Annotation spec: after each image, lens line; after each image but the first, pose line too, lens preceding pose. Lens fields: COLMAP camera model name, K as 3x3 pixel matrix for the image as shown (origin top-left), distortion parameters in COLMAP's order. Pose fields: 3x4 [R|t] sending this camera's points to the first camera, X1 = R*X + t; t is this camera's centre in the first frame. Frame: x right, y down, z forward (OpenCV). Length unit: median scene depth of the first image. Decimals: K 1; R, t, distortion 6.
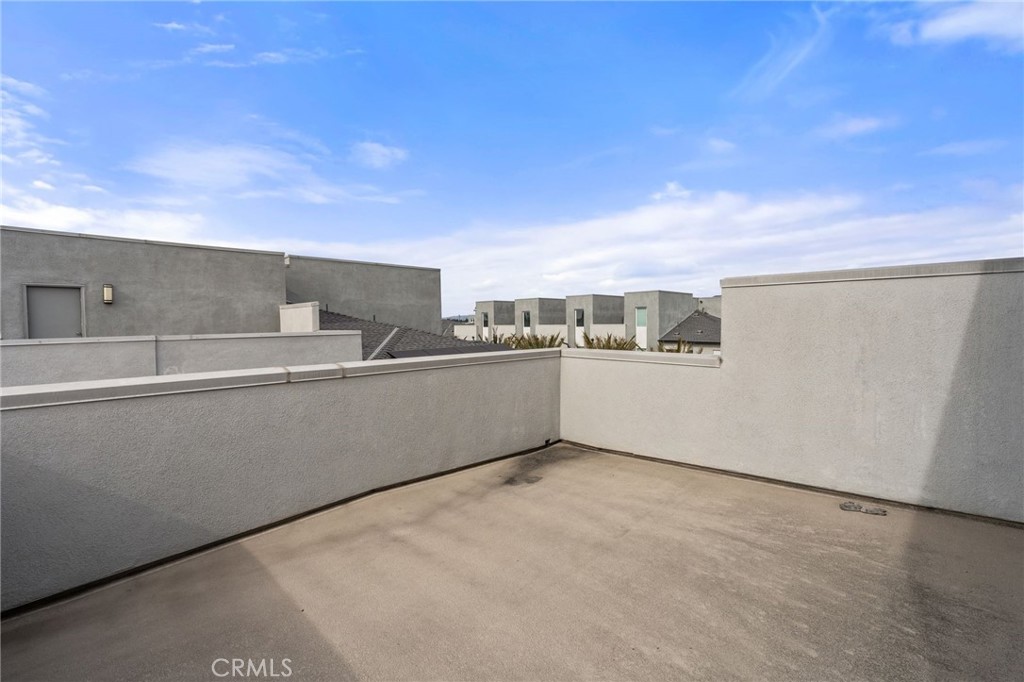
lens RADIAL K [[469.9, 0, 510.2], [0, 469.9, 321.2], [0, 0, 1]] dist [-0.002758, 0.000115]
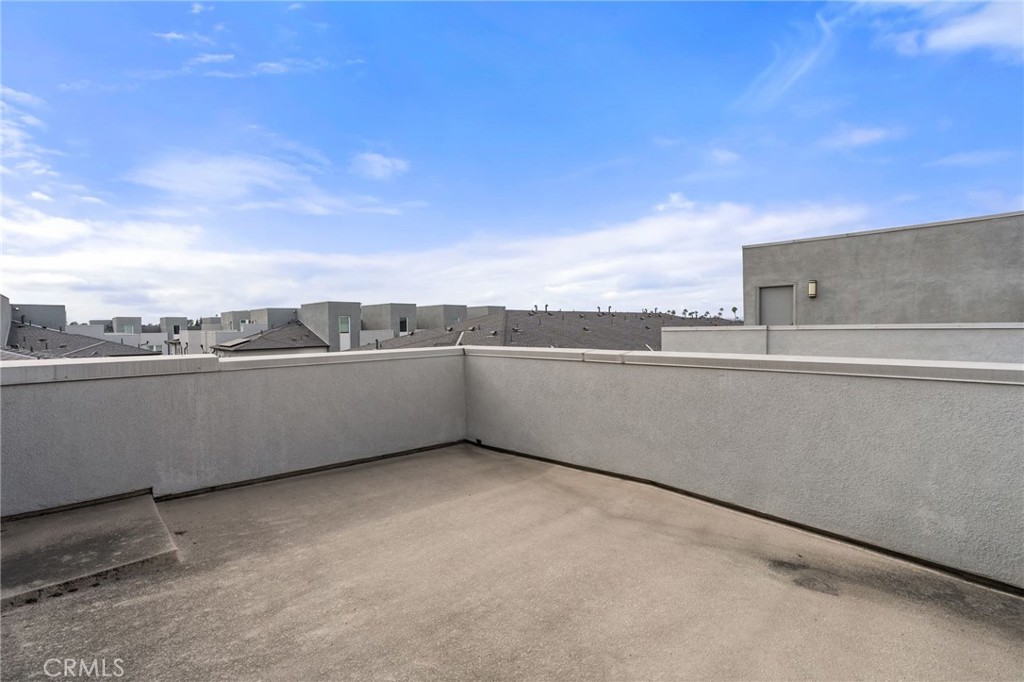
lens RADIAL K [[469.9, 0, 510.2], [0, 469.9, 321.2], [0, 0, 1]] dist [-0.002758, 0.000115]
pose [[-0.045096, 0.001285, -0.998982, 0.323364], [0.016519, 0.999863, 0.000540, 0.007528], [0.998846, -0.016478, -0.045111, 0.343629]]
